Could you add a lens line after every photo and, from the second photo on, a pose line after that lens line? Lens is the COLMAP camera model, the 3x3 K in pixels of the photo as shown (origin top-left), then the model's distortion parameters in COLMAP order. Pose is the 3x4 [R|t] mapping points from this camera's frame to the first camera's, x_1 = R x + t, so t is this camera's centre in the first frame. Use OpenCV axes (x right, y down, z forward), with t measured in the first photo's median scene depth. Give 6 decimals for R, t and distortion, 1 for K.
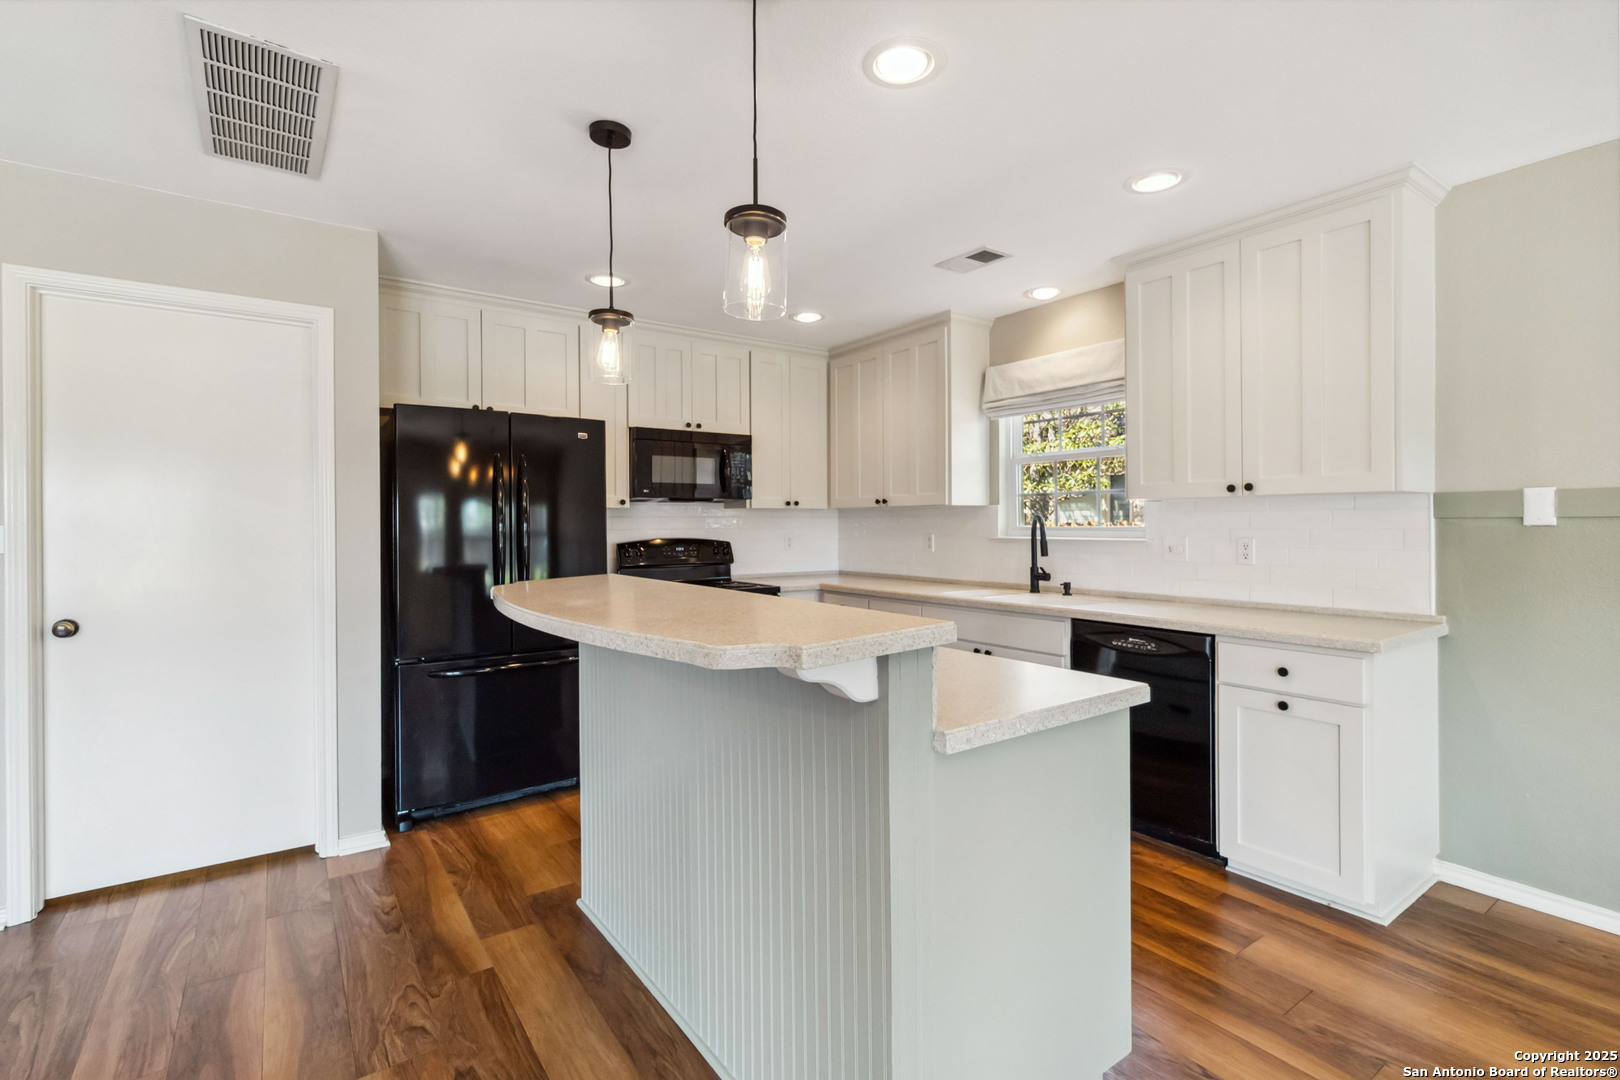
lens RADIAL K [[755.4, 0, 819.8], [0, 755.4, 527.1], [0, 0, 1]] dist [0.000792, 0.000174]
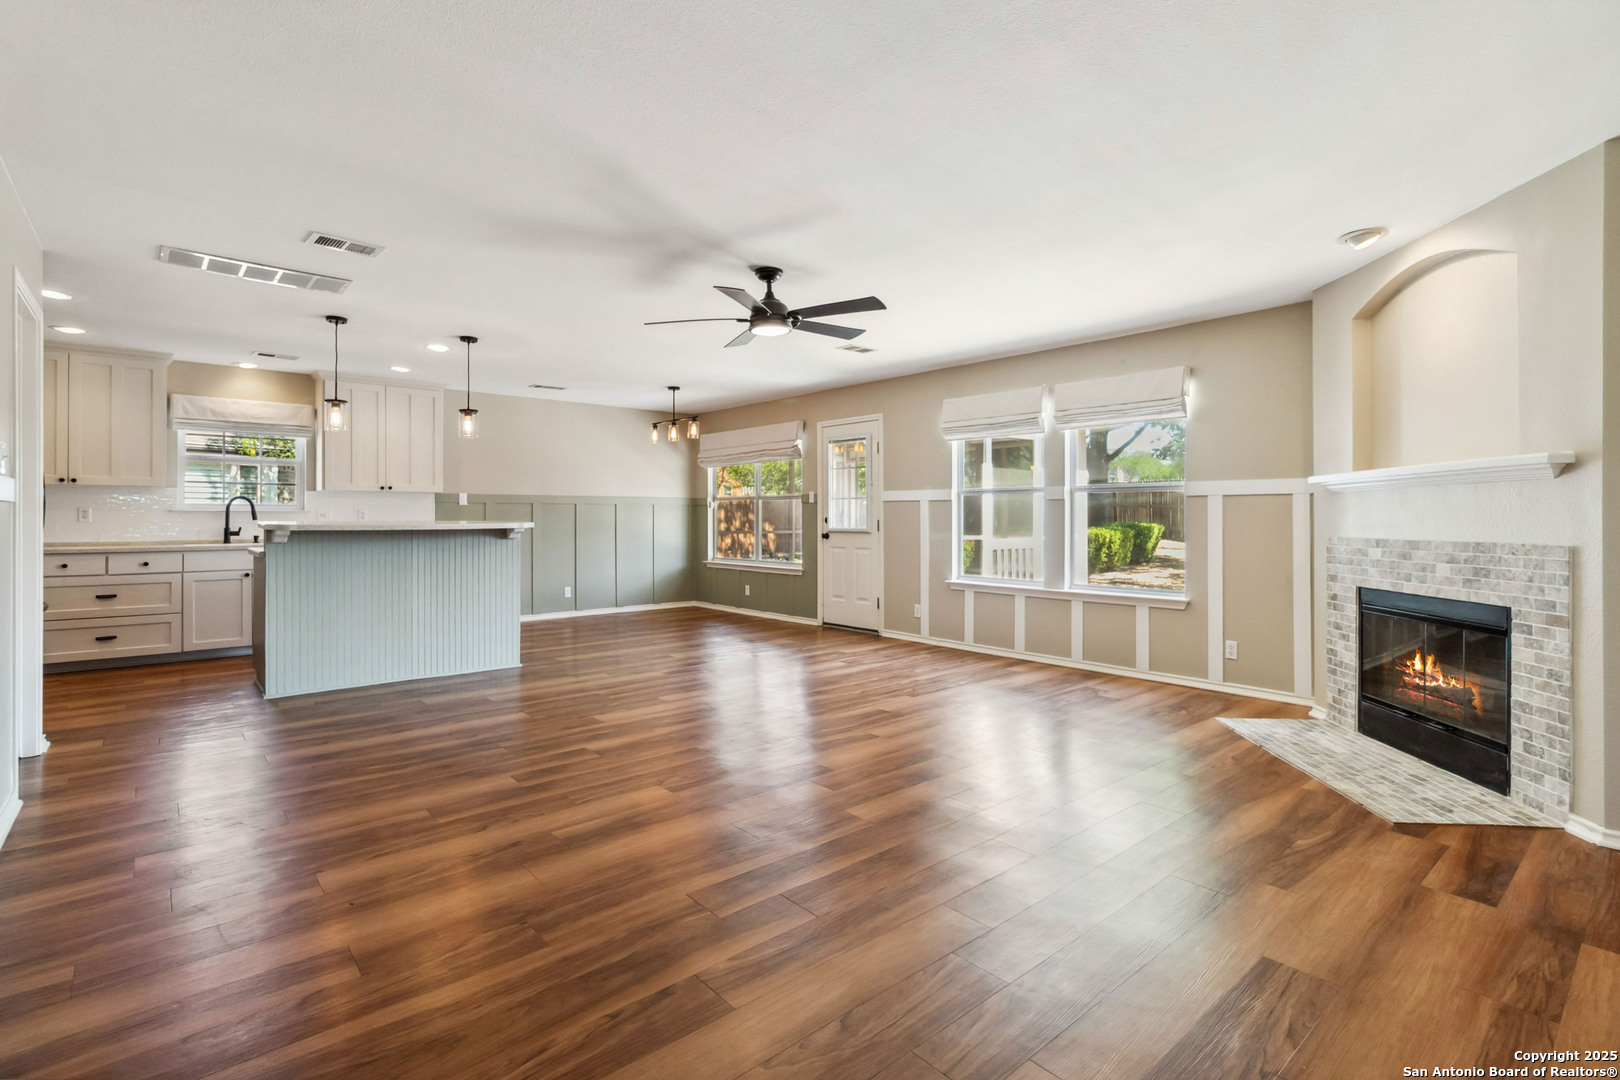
lens RADIAL K [[761.0, 0, 817.1], [0, 761.0, 516.9], [0, 0, 1]] dist [-0.002331, 0.000361]
pose [[-0.098281, 0.004043, 0.995151, -1.563168], [0.002748, 0.999989, -0.003791, 0.041764], [-0.995155, 0.002362, -0.098291, -0.110022]]
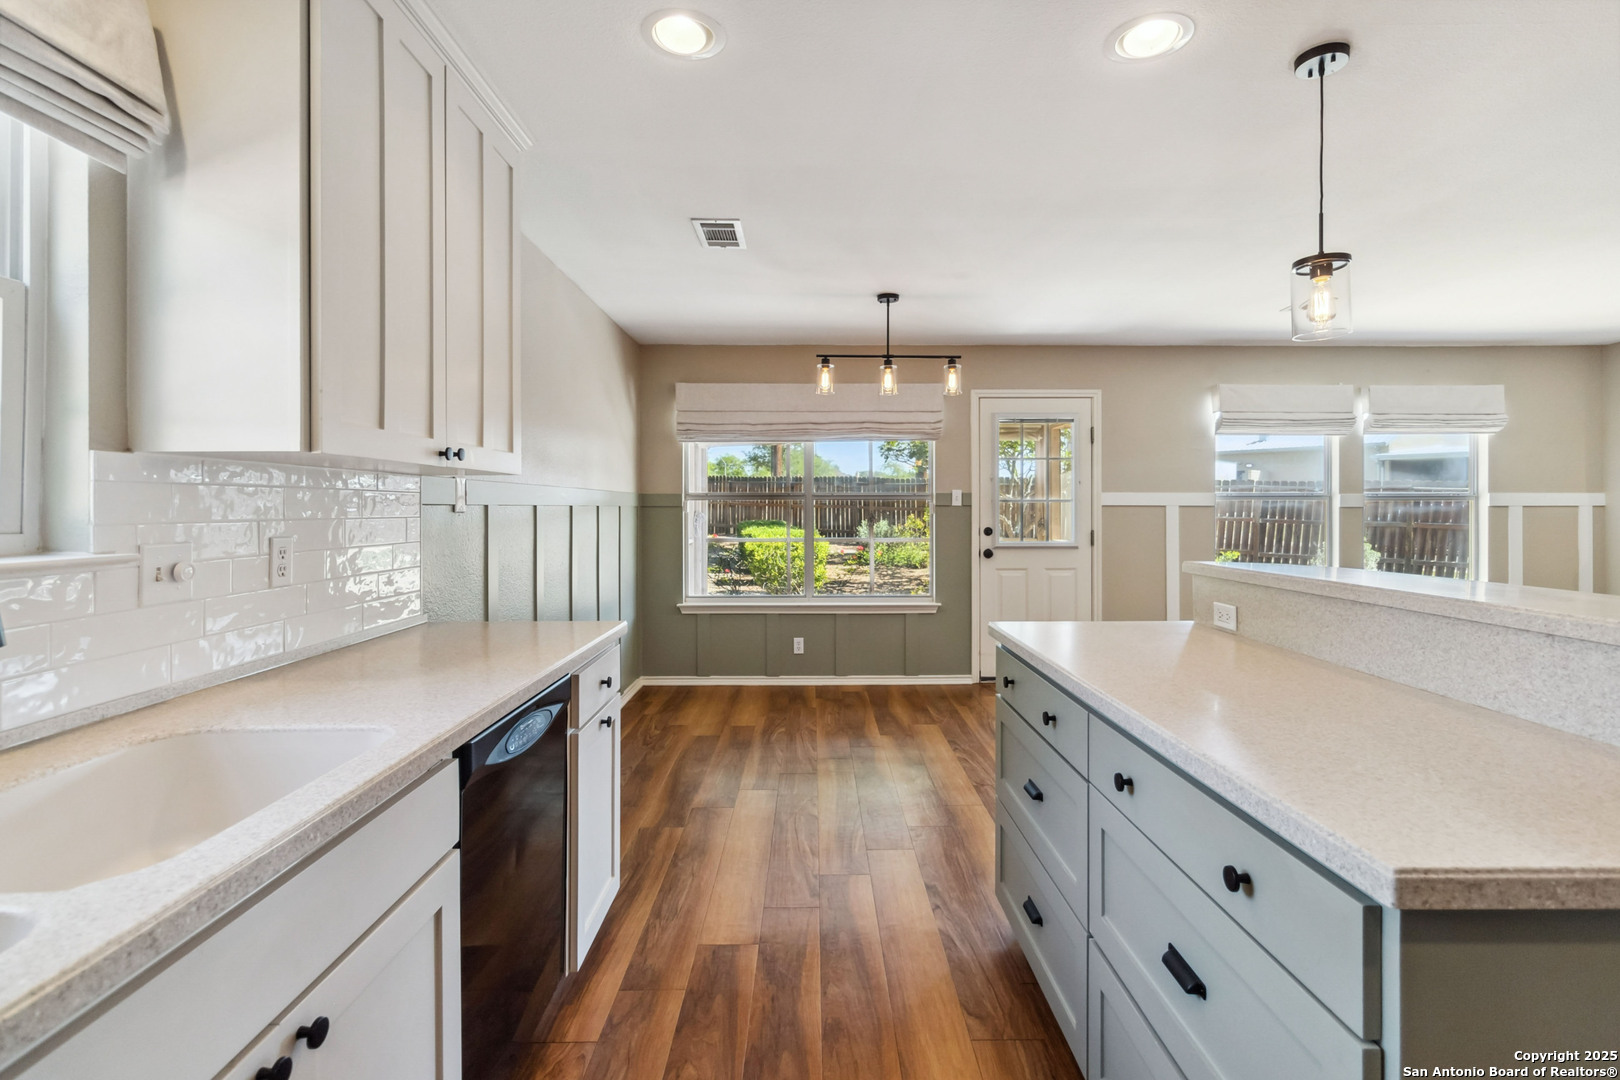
lens RADIAL K [[761.0, 0, 817.1], [0, 761.0, 516.9], [0, 0, 1]] dist [-0.002331, 0.000361]
pose [[-0.817680, -0.000285, 0.575673, -0.050187], [0.006396, 0.999934, 0.009579, -0.001160], [-0.575638, 0.011514, -0.817624, 1.050301]]
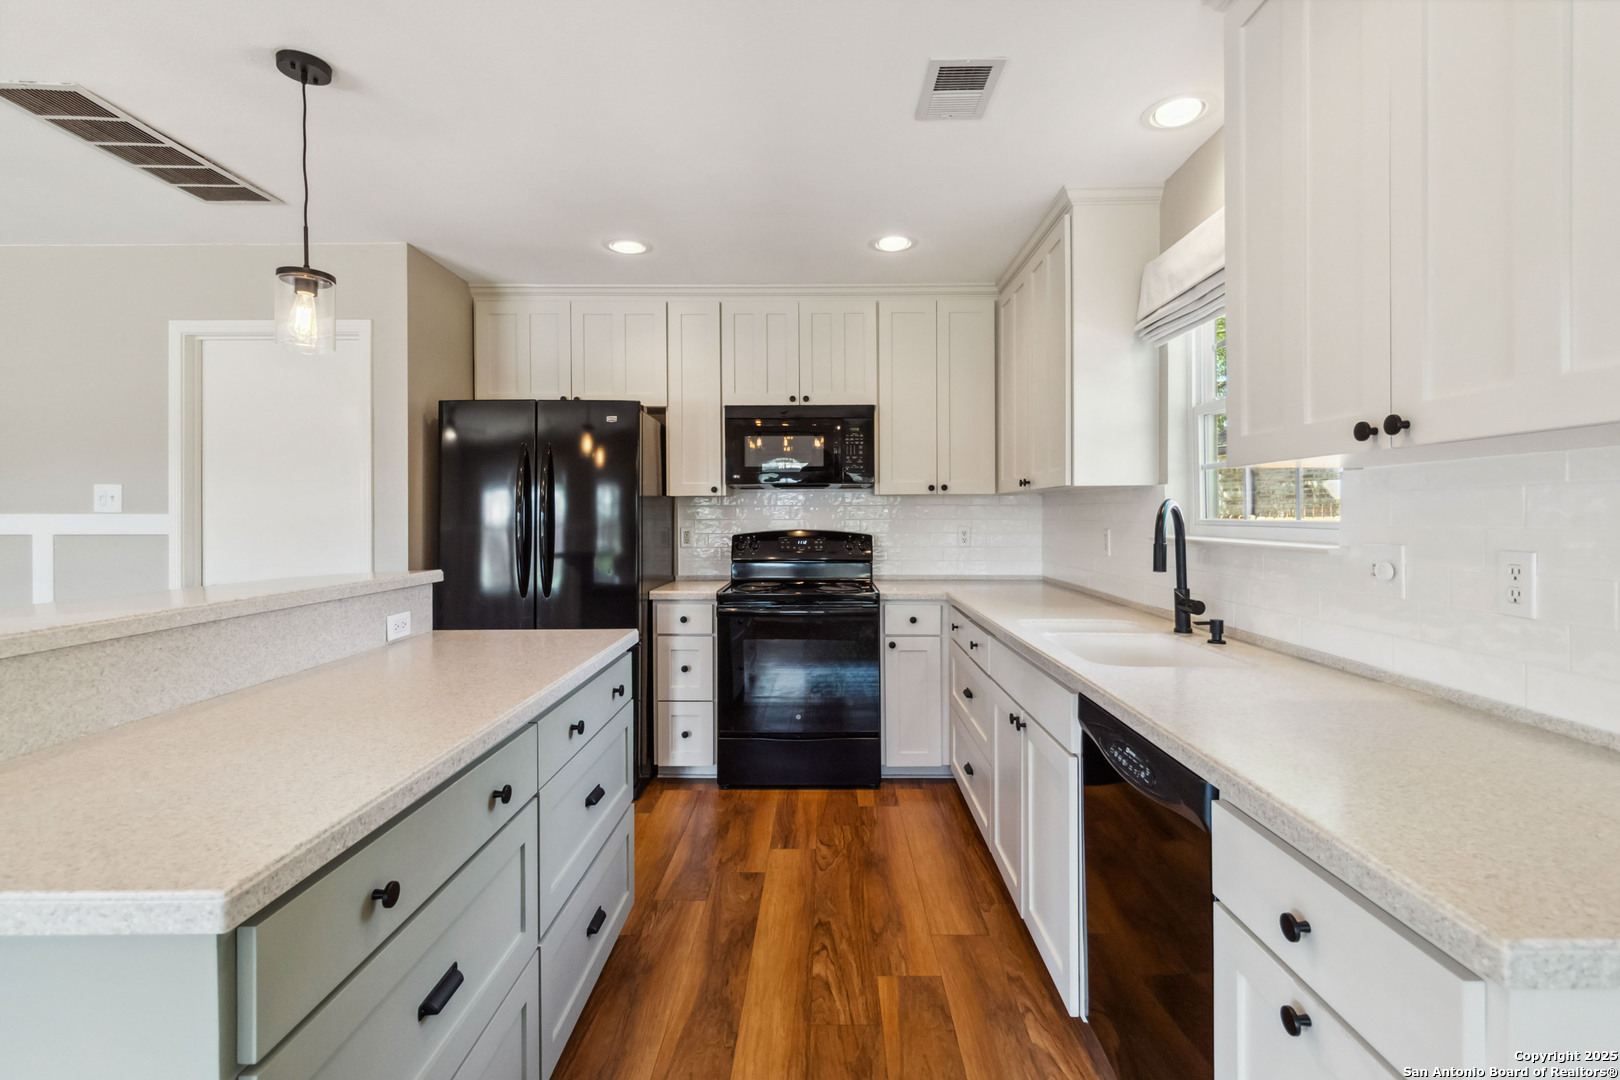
lens RADIAL K [[755.4, 0, 819.8], [0, 755.4, 527.1], [0, 0, 1]] dist [0.000792, 0.000174]
pose [[0.808069, 0.013321, -0.588938, 0.428982], [-0.003841, 0.999842, 0.017344, -0.004242], [0.589076, -0.011753, 0.807992, 0.379687]]
